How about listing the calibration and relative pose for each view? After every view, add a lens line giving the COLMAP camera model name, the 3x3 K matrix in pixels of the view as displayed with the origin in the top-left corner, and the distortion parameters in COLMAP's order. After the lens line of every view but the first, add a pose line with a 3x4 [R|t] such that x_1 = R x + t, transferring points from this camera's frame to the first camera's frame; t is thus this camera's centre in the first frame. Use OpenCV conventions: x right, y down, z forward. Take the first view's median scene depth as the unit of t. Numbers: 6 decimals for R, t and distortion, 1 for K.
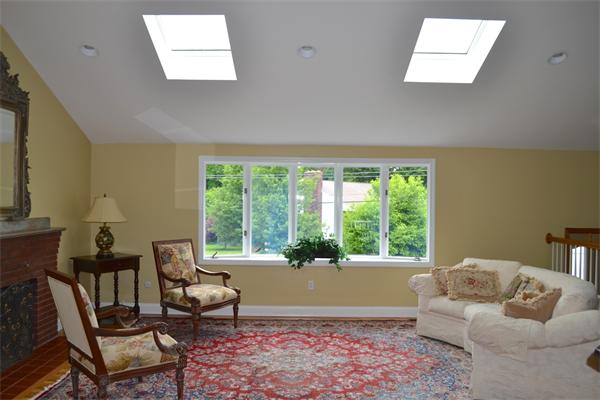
lens RADIAL K [[494.7, 0, 297.6], [0, 494.7, 197.5], [0, 0, 1]] dist [-0.053432, 0.000651]
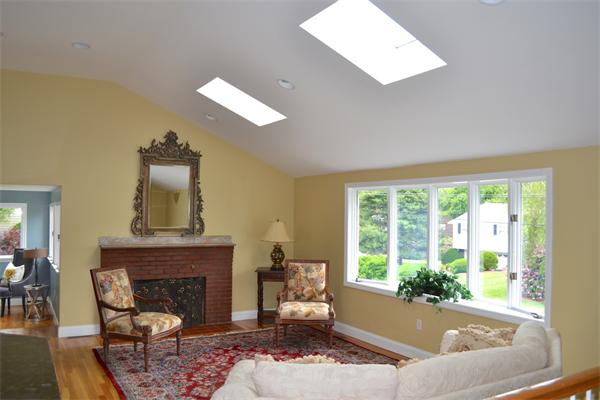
lens RADIAL K [[494.7, 0, 300.5], [0, 494.7, 200.8], [0, 0, 1]] dist [-0.053432, 0.000651]
pose [[0.506525, -0.031033, -0.861666, 0.746624], [-0.010963, 0.999040, -0.042425, -0.001835], [0.862155, 0.030936, 0.505699, 0.412236]]
